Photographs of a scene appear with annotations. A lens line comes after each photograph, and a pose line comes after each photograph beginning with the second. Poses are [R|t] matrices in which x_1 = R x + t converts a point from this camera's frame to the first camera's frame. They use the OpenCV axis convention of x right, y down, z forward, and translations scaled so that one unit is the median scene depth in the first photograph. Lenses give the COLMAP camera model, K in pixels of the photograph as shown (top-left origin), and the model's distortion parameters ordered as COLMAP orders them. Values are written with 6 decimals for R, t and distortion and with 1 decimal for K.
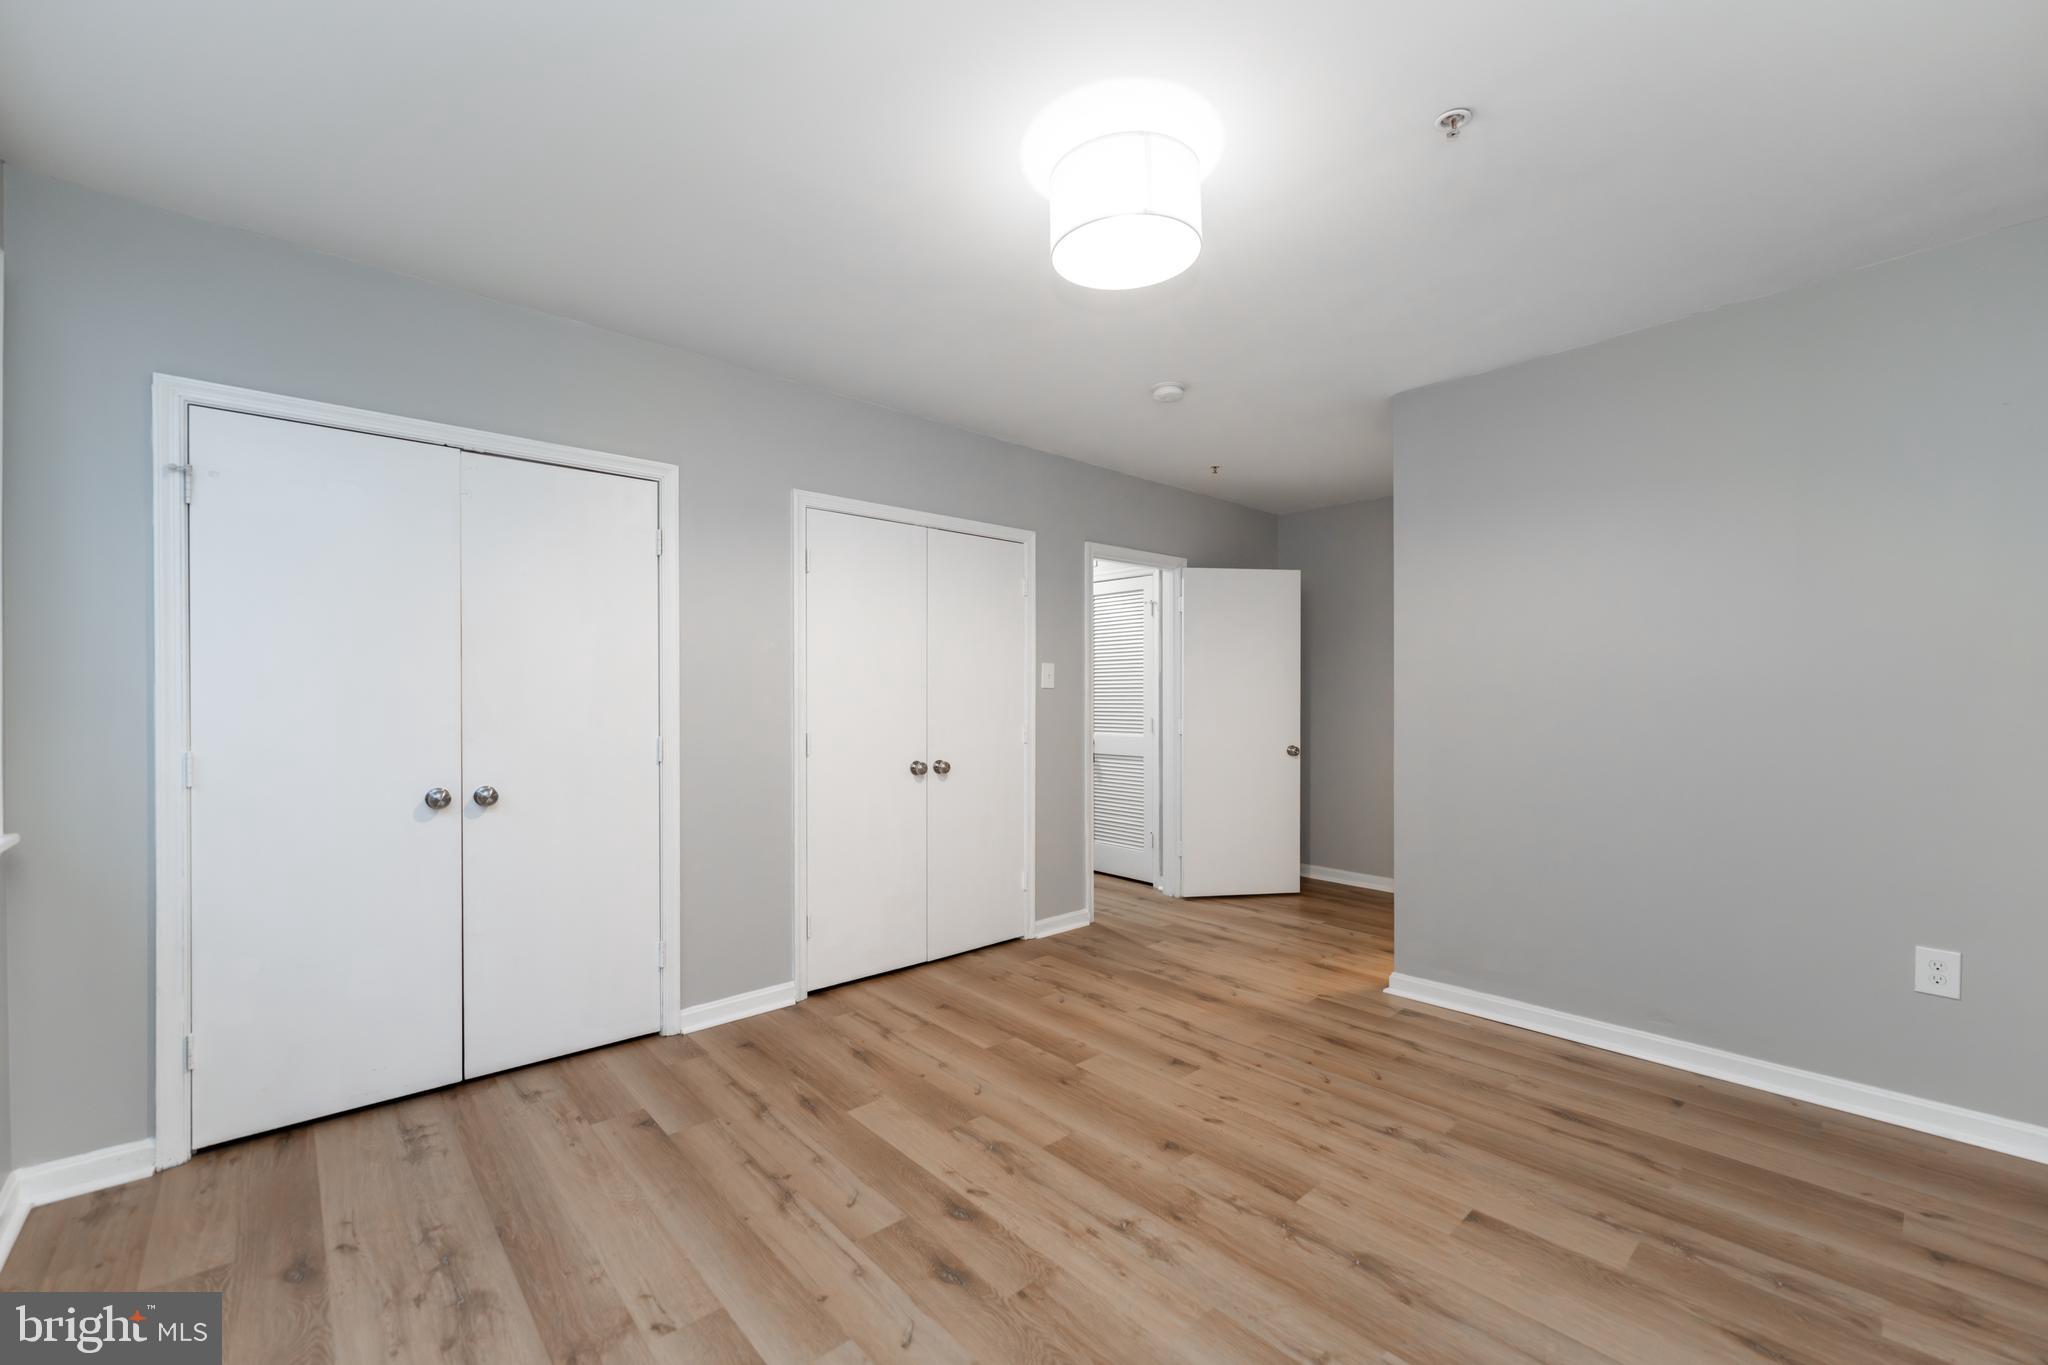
lens RADIAL K [[832.0, 0, 1031.8], [0, 832.0, 720.6], [0, 0, 1]] dist [0.001070, 0.000260]
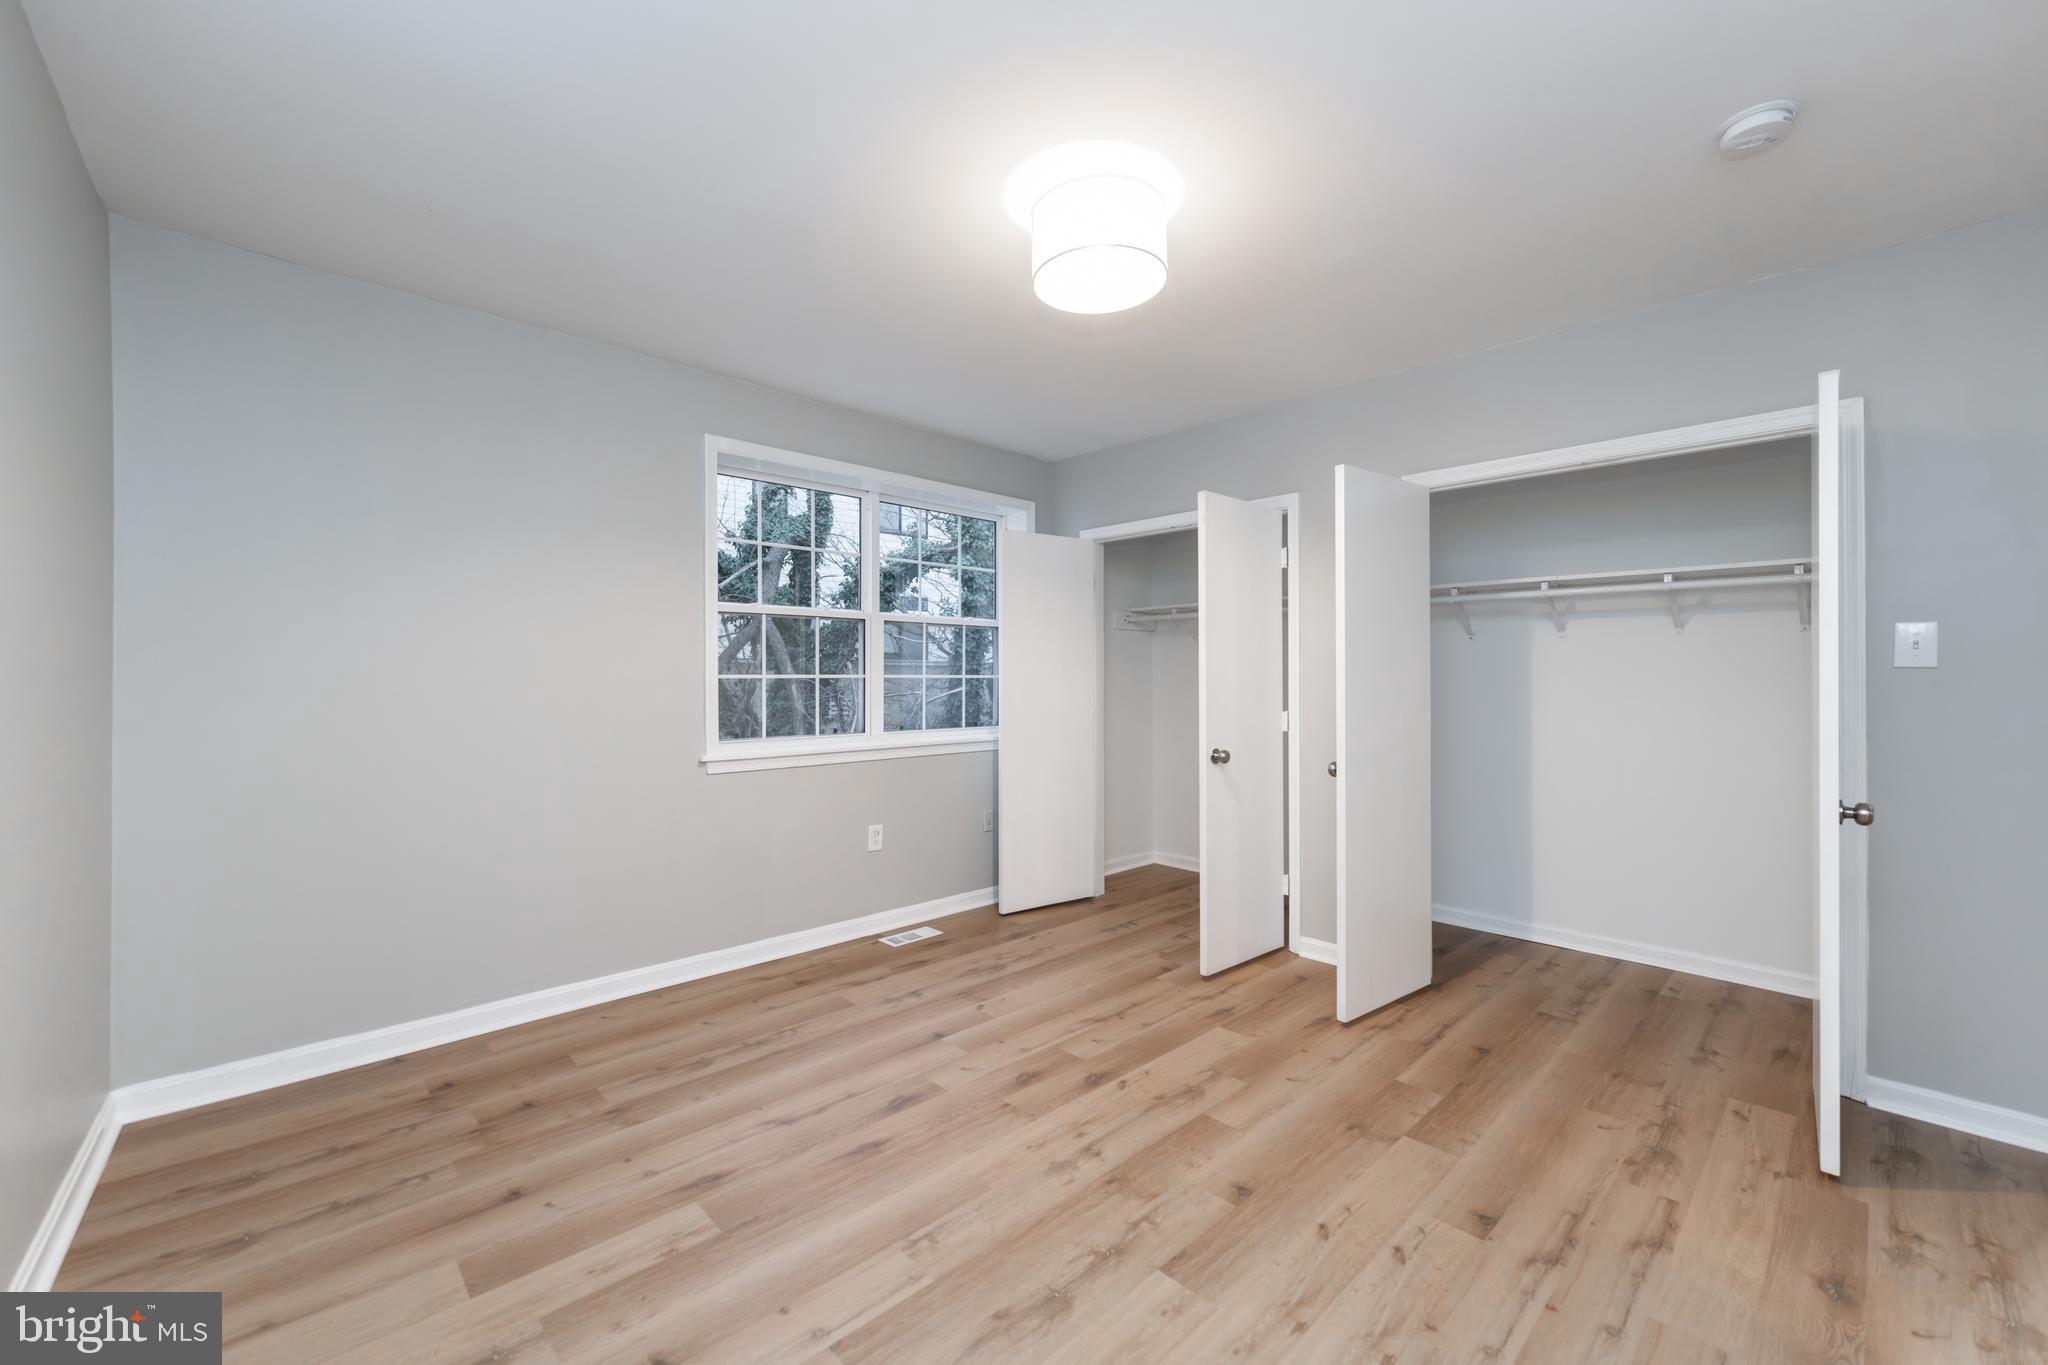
lens RADIAL K [[821.6, 0, 1026.6], [0, 821.6, 680.8], [0, 0, 1]] dist [0.000496, -0.000165]
pose [[0.023171, -0.000735, -0.999731, 1.002654], [-0.034357, 0.999408, -0.001531, -0.016305], [0.999141, 0.034383, 0.023132, 0.715177]]
